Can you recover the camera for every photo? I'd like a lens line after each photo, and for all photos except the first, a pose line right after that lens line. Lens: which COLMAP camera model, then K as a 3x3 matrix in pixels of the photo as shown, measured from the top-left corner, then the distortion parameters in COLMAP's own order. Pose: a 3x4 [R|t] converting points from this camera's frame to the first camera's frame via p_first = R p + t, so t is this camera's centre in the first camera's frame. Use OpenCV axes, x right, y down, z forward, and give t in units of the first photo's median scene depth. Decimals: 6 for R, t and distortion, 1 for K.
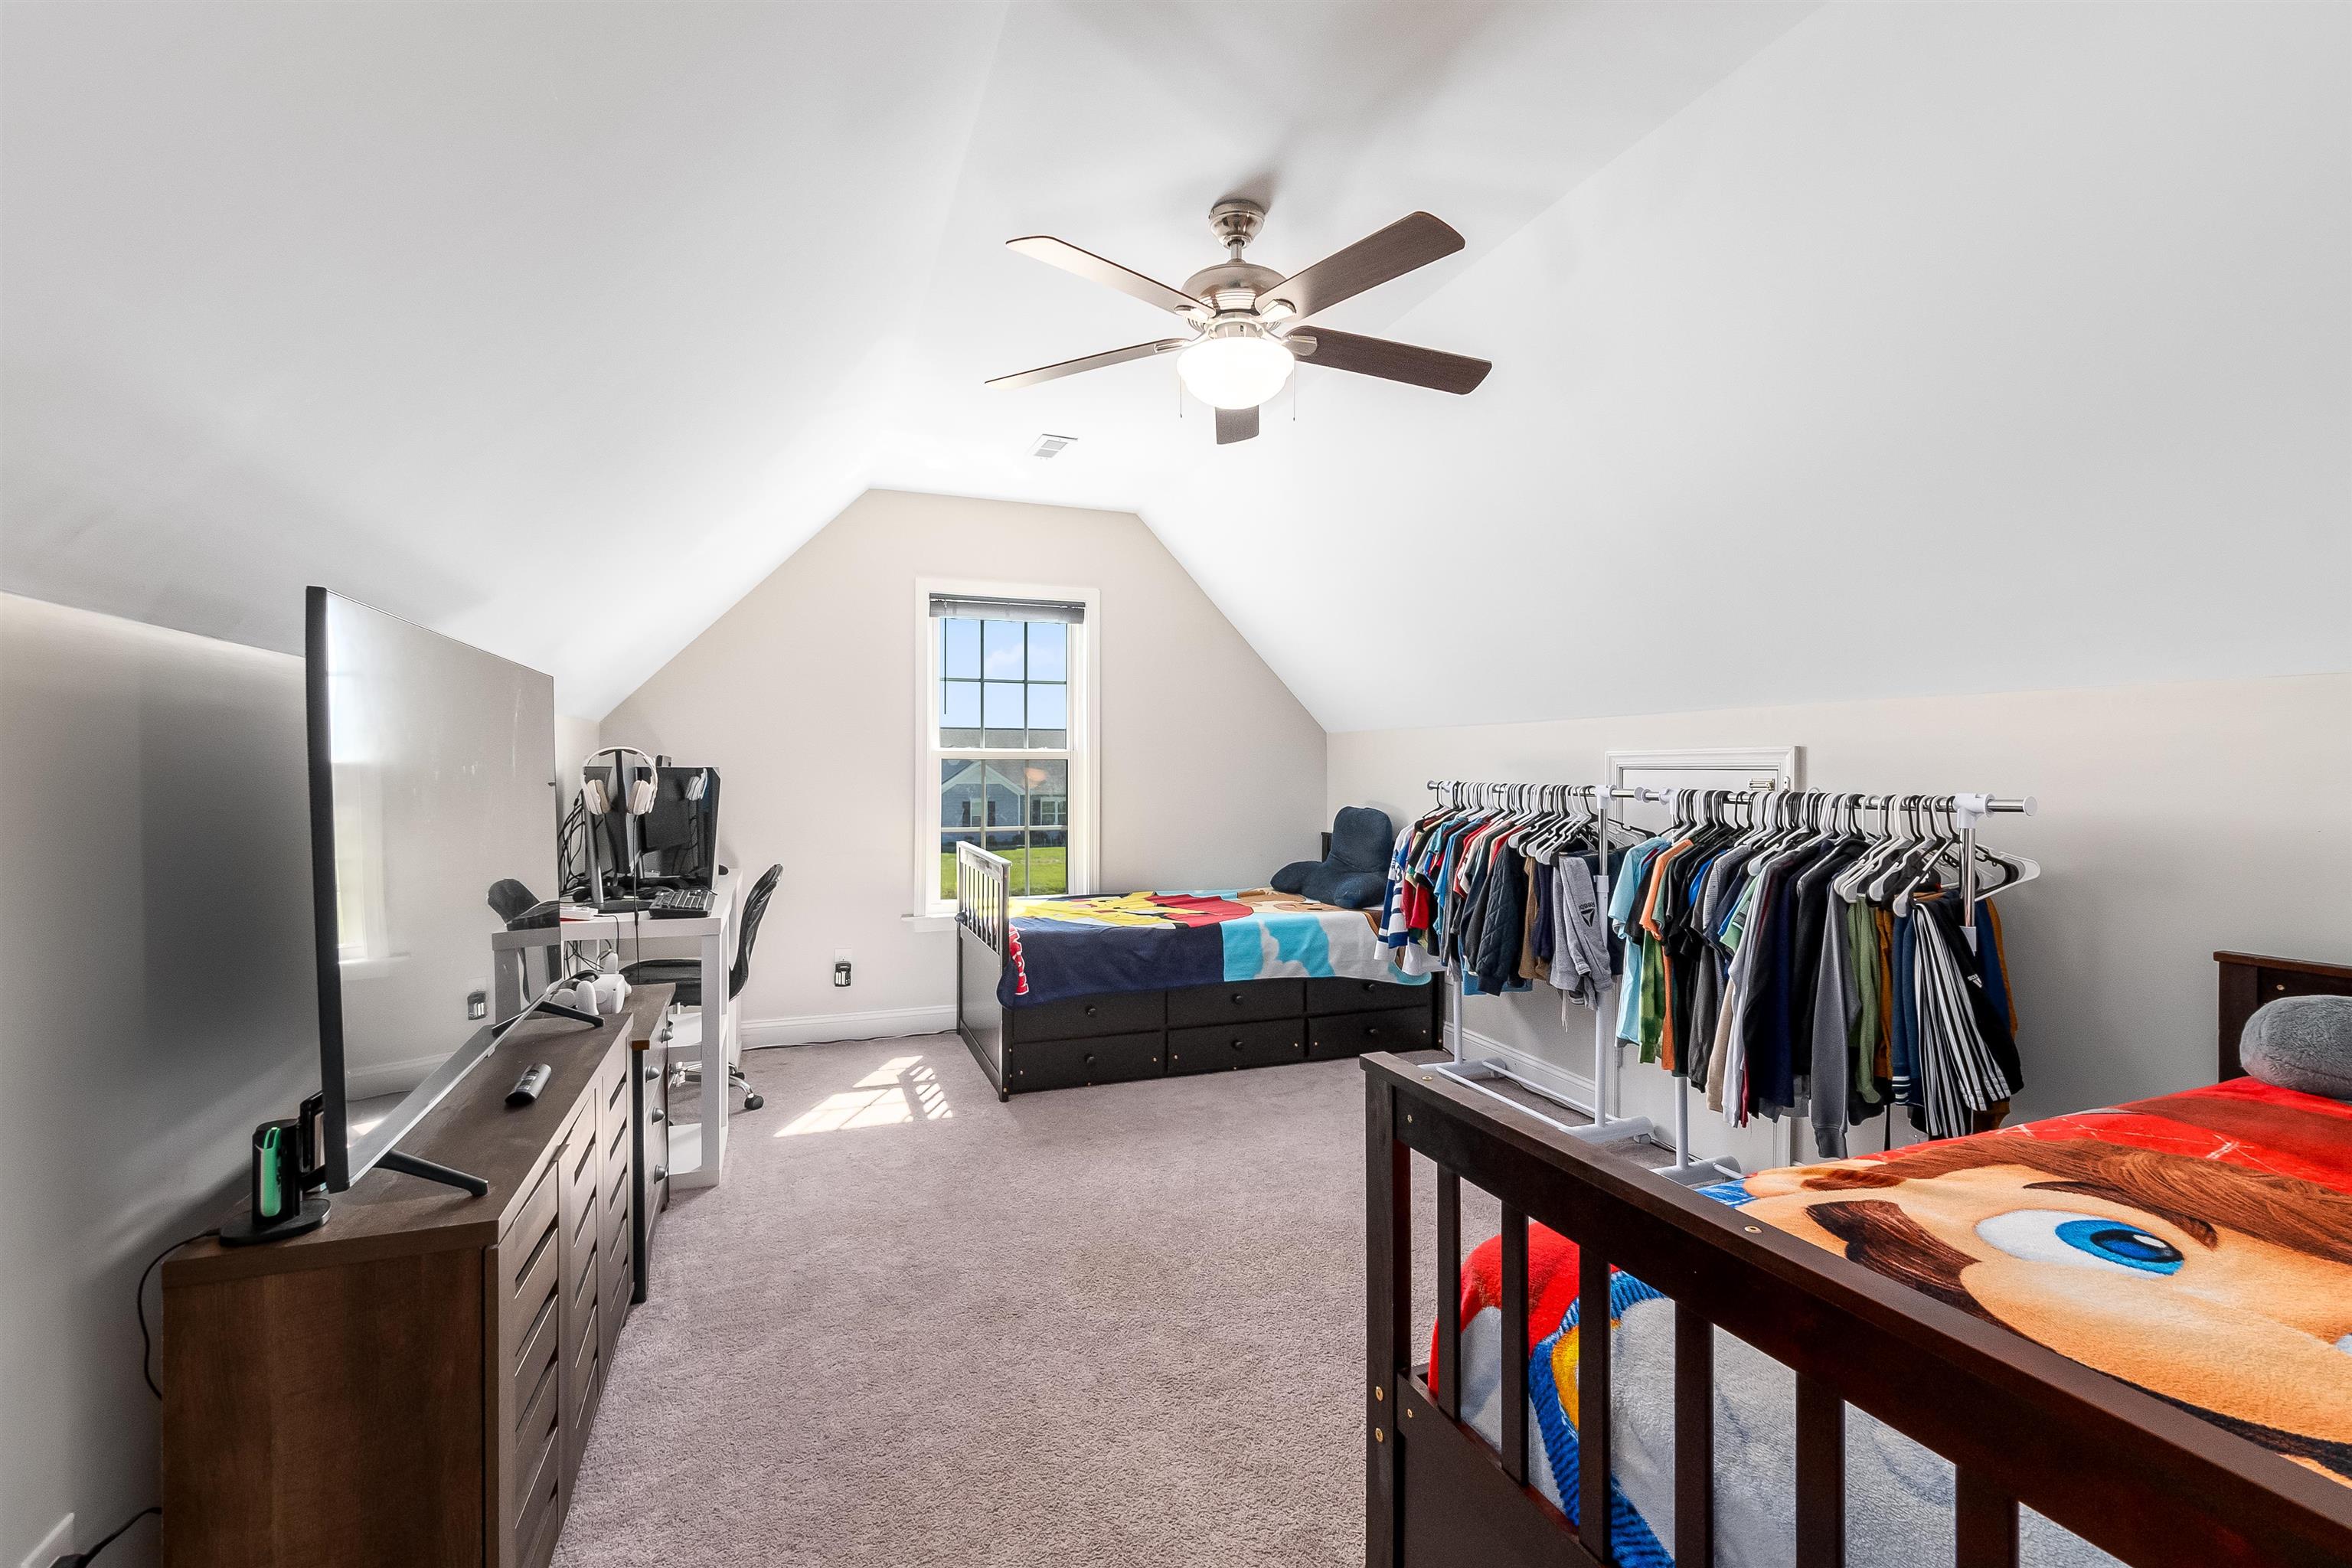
lens RADIAL K [[1021.8, 0, 1177.5], [0, 1021.8, 776.3], [0, 0, 1]] dist [-0.007871, 0.002552]
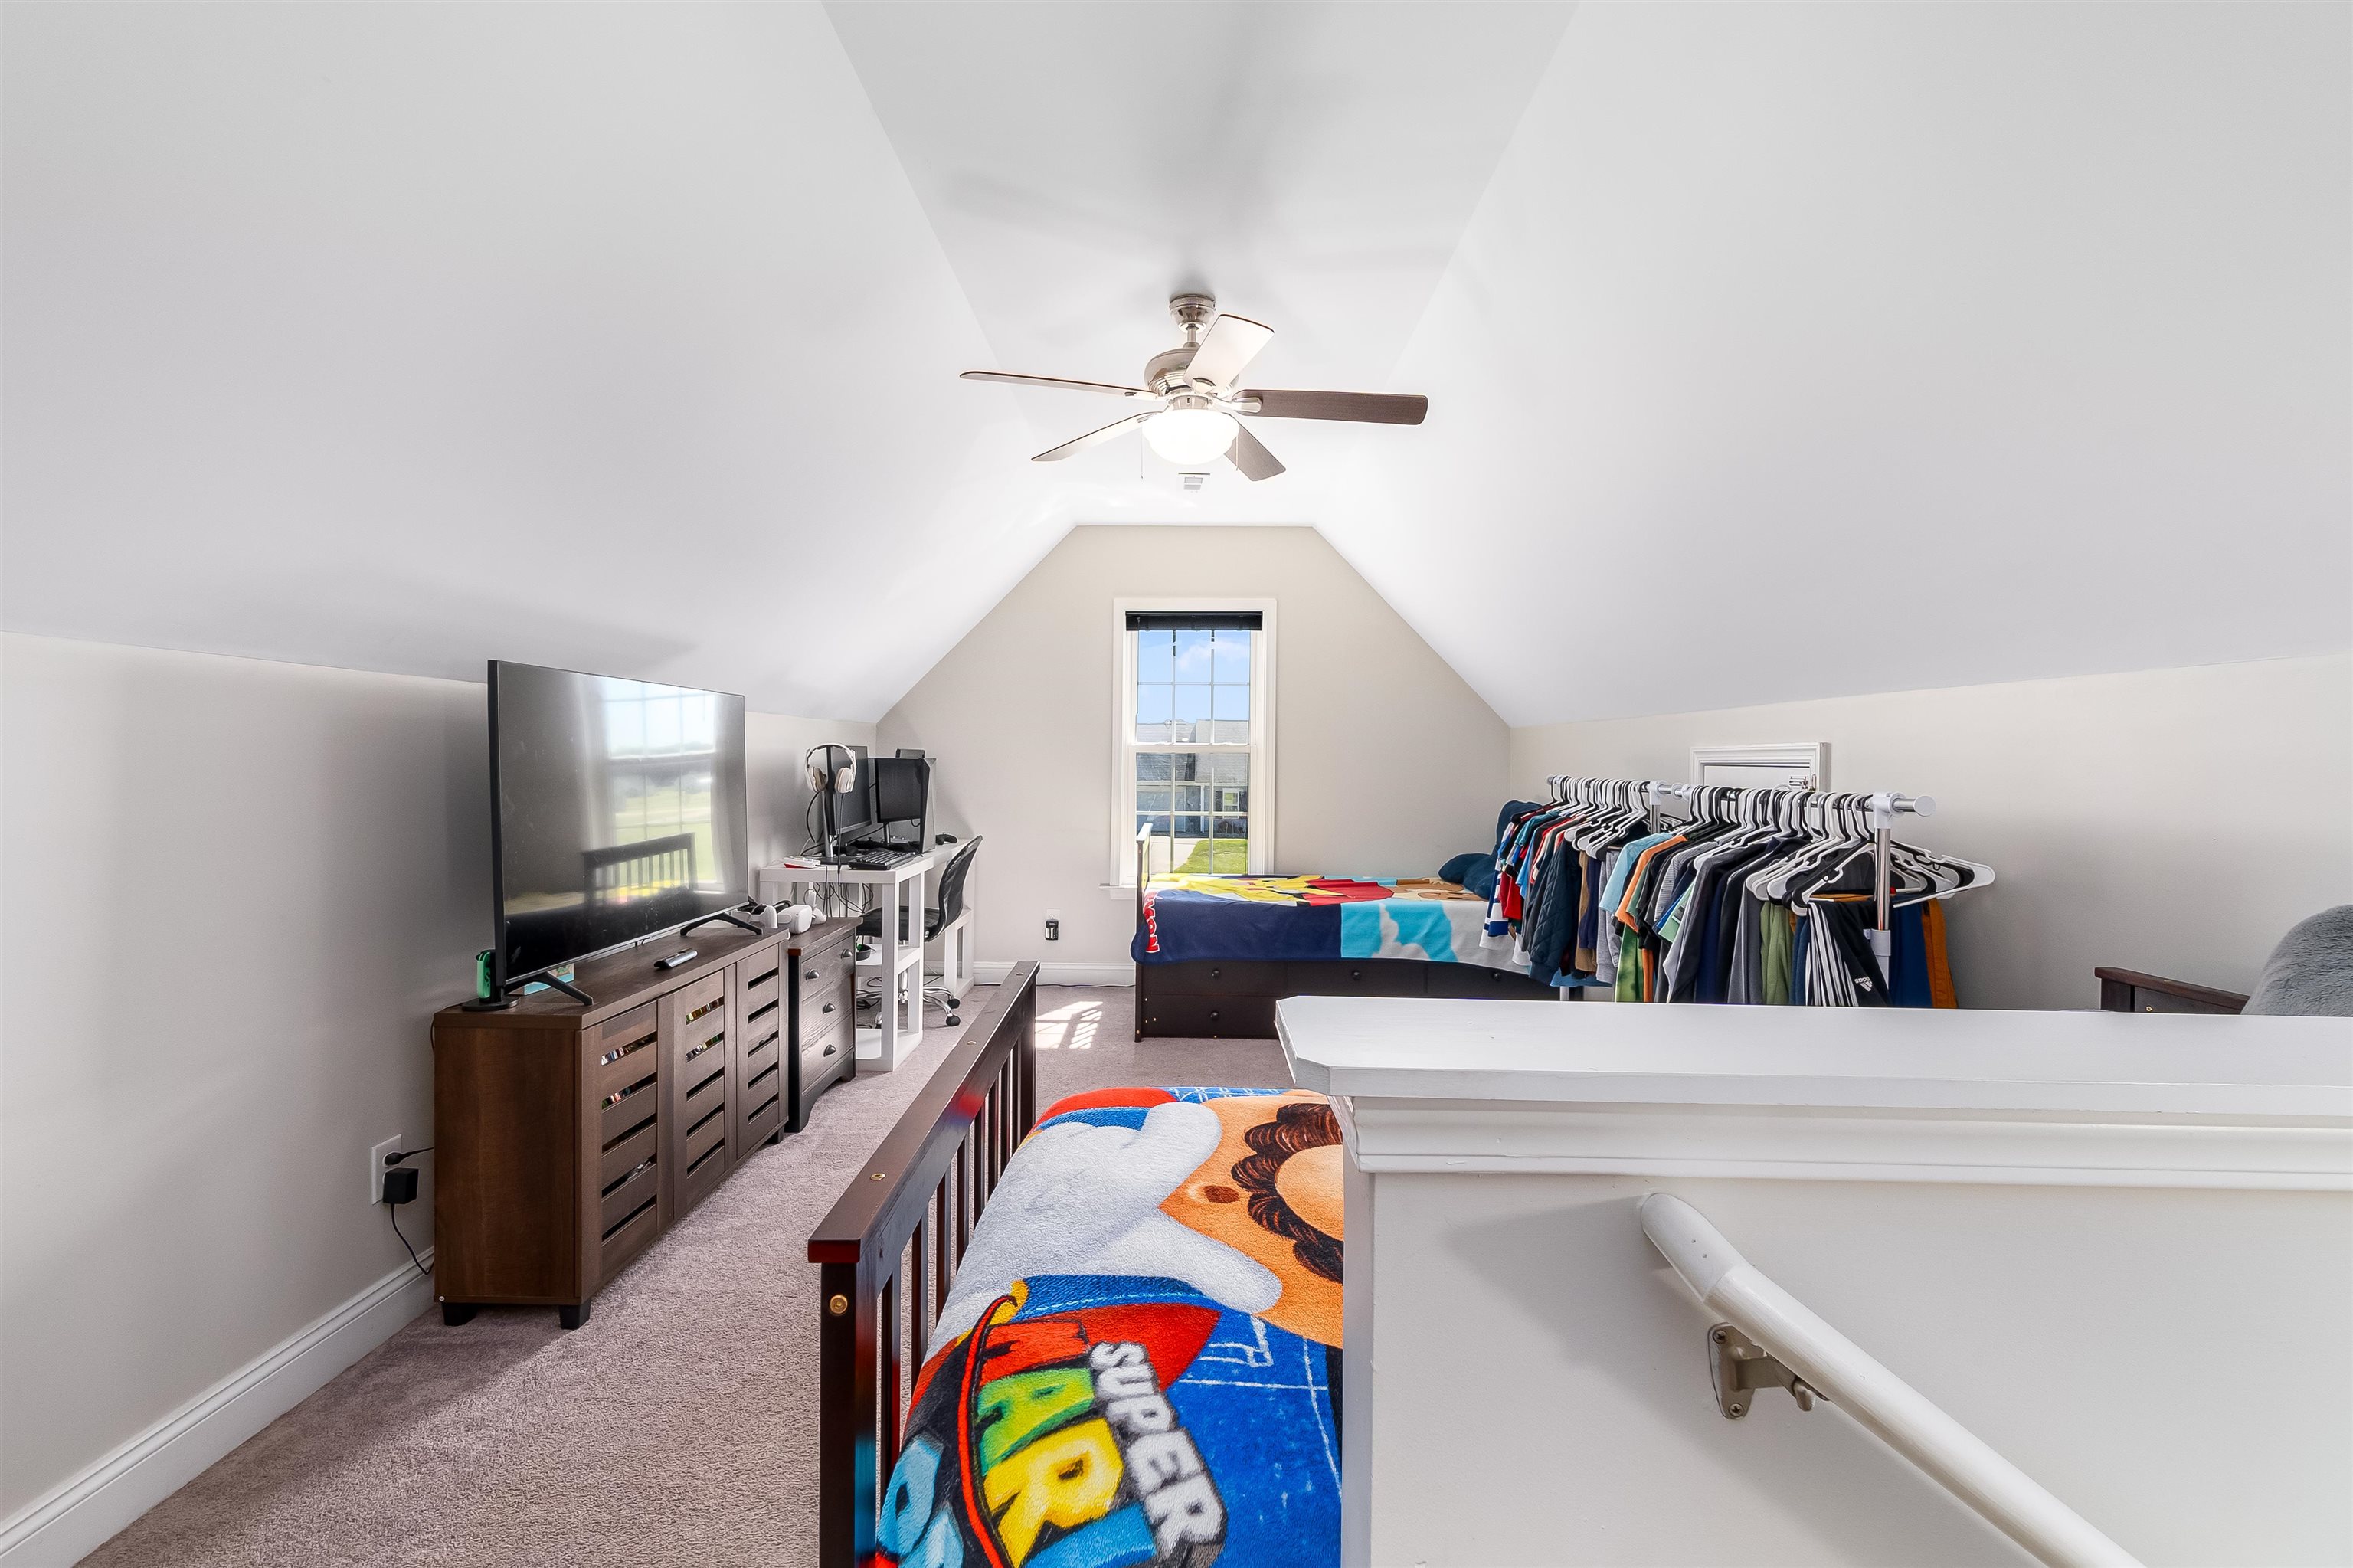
lens RADIAL K [[1022.2, 0, 1179.8], [0, 1022.2, 774.5], [0, 0, 1]] dist [-0.007871, 0.002552]
pose [[0.929812, 0.010686, -0.367880, 0.327937], [-0.008818, 0.999938, 0.006759, -0.000263], [0.367930, -0.003041, 0.929849, -0.089118]]
